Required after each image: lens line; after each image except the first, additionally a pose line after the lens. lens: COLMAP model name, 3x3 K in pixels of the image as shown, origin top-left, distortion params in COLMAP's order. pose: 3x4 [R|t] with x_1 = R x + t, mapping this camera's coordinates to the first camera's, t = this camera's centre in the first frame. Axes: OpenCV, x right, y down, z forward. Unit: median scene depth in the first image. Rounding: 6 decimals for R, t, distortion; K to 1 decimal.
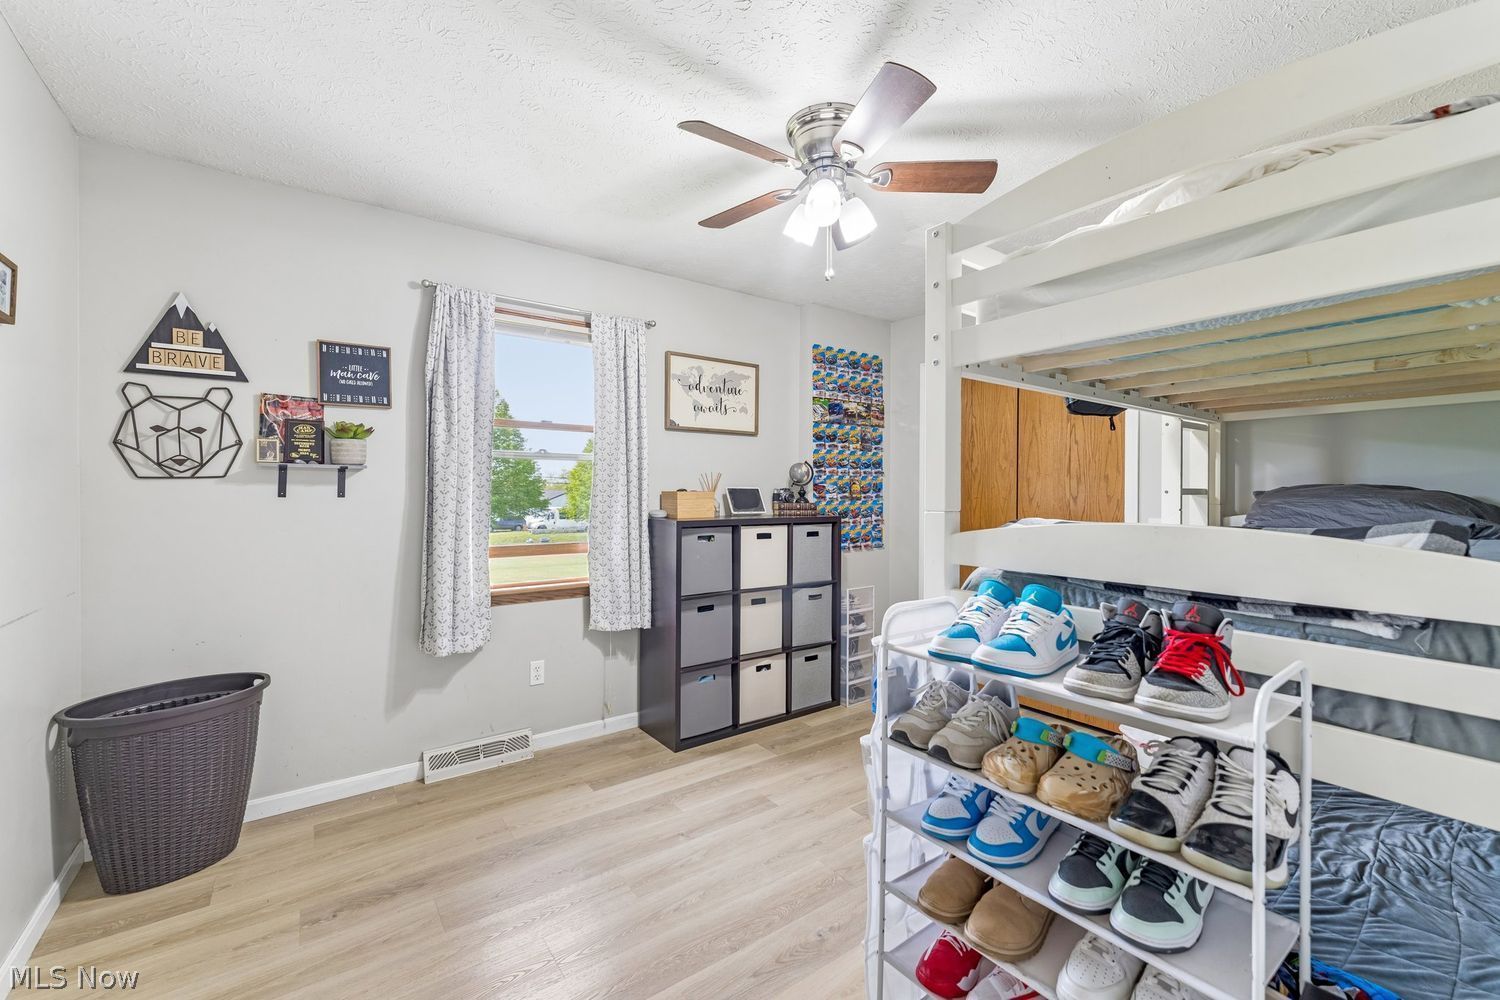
lens RADIAL K [[615.8, 0, 749.2], [0, 615.8, 496.0], [0, 0, 1]] dist [0.002589, 0.000136]
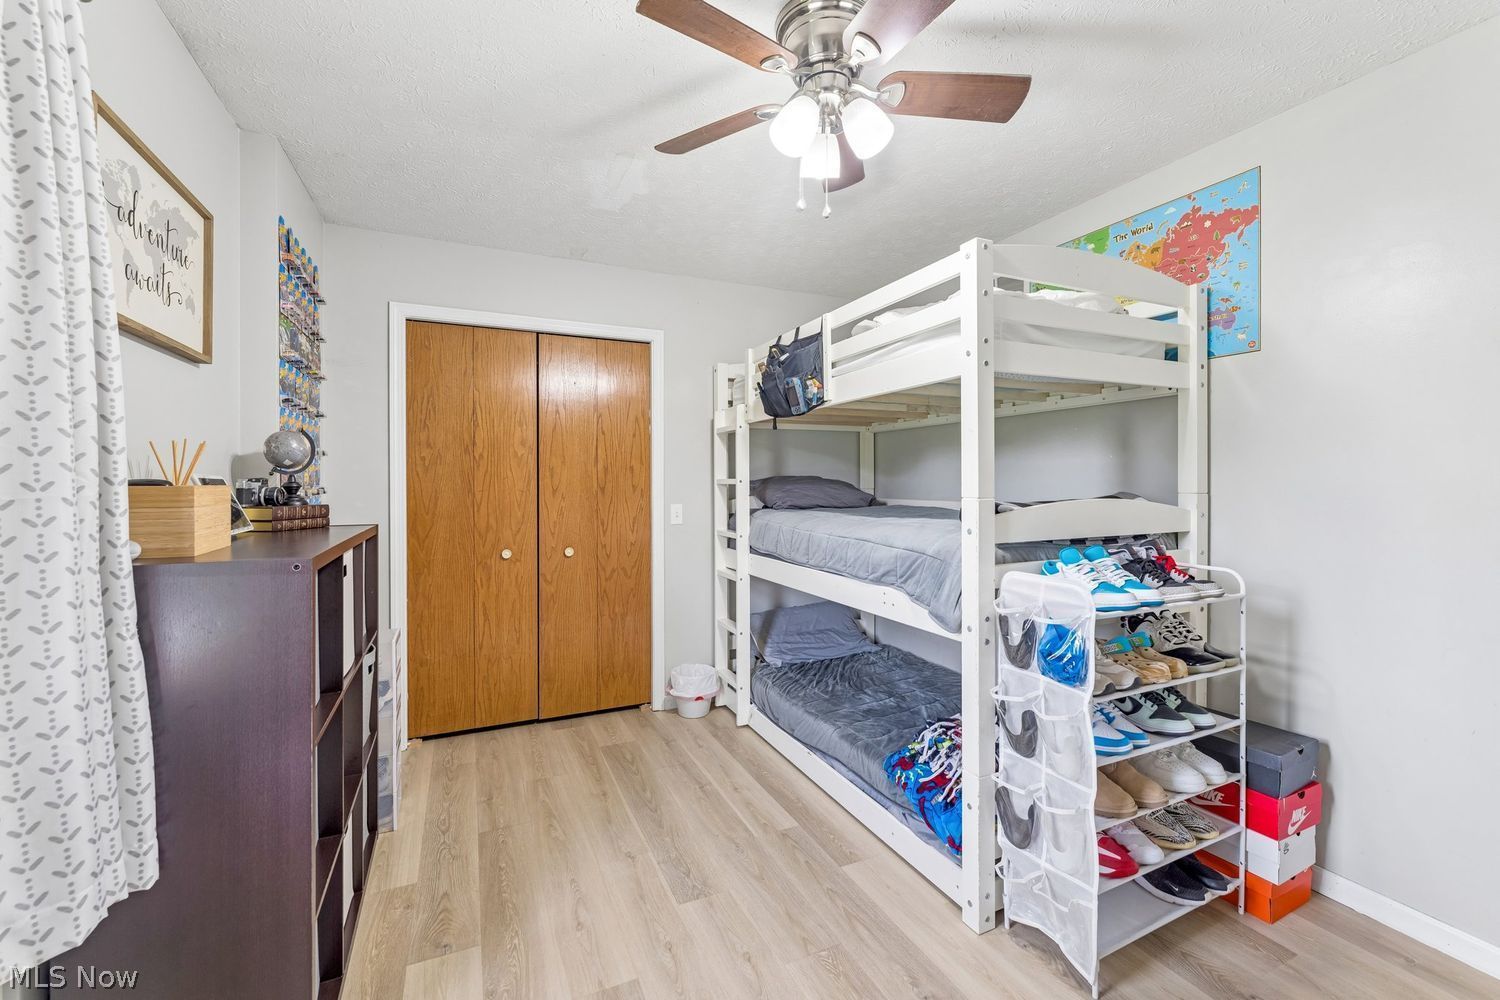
lens RADIAL K [[615.8, 0, 748.7], [0, 615.8, 485.8], [0, 0, 1]] dist [0.002589, 0.000136]
pose [[0.200562, -0.011476, 0.979614, -0.410571], [0.013545, 0.999868, 0.008940, -0.006236], [-0.979587, 0.011476, 0.200691, 0.566773]]
